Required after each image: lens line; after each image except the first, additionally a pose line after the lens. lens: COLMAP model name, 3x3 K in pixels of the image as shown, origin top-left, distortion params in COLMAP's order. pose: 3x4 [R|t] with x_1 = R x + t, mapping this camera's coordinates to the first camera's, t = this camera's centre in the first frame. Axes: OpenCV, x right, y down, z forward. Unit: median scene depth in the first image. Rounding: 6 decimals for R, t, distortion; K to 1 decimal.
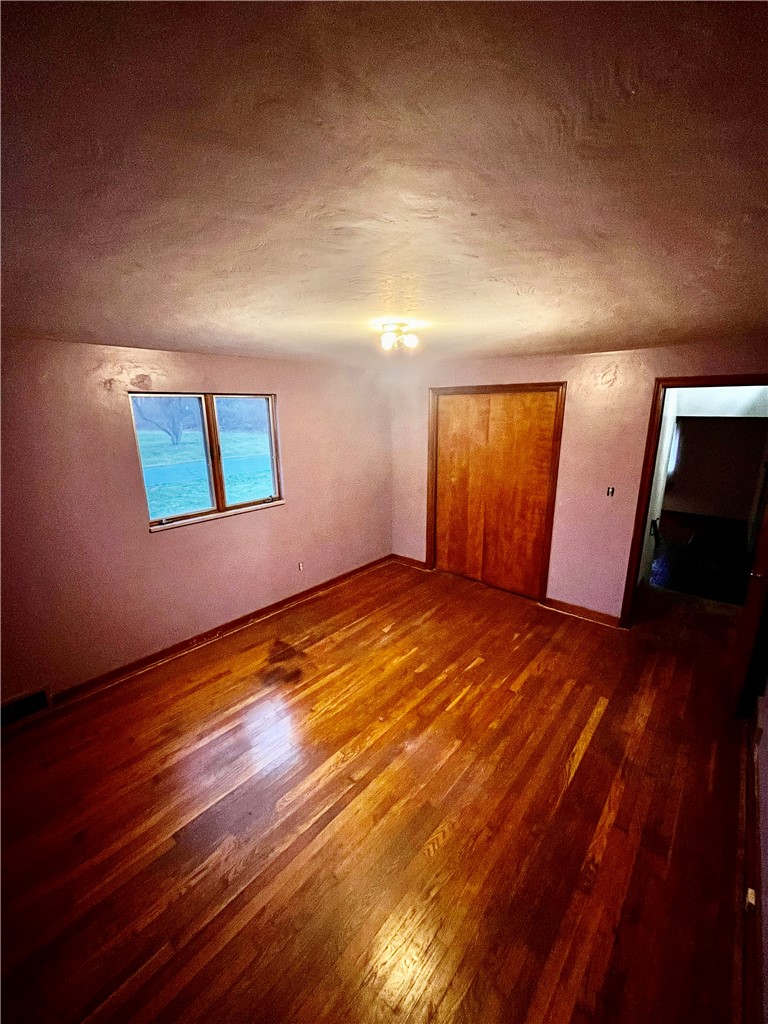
lens RADIAL K [[414.2, 0, 381.8], [0, 414.2, 512.7], [0, 0, 1]] dist [-0.000321, -0.000002]
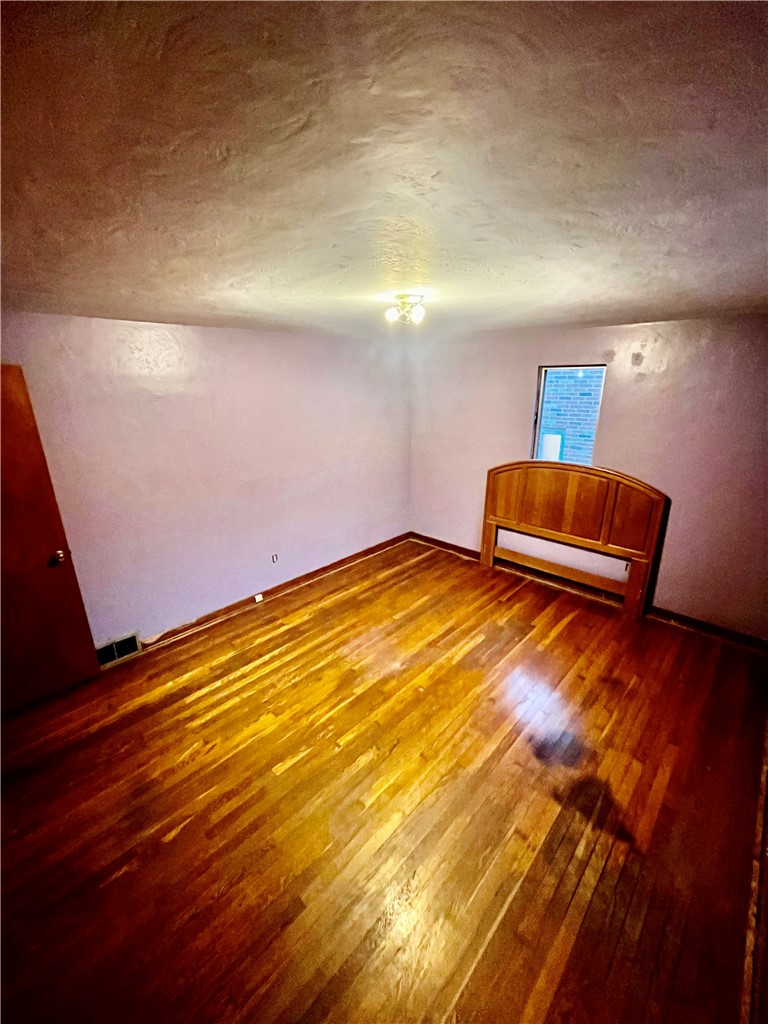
lens RADIAL K [[414.2, 0, 381.8], [0, 414.2, 512.7], [0, 0, 1]] dist [-0.000321, -0.000002]
pose [[-0.998623, 0.005052, 0.052214, 0.041036], [0.032407, 0.842117, 0.538321, -0.446297], [-0.041251, 0.539271, -0.841121, 1.678280]]
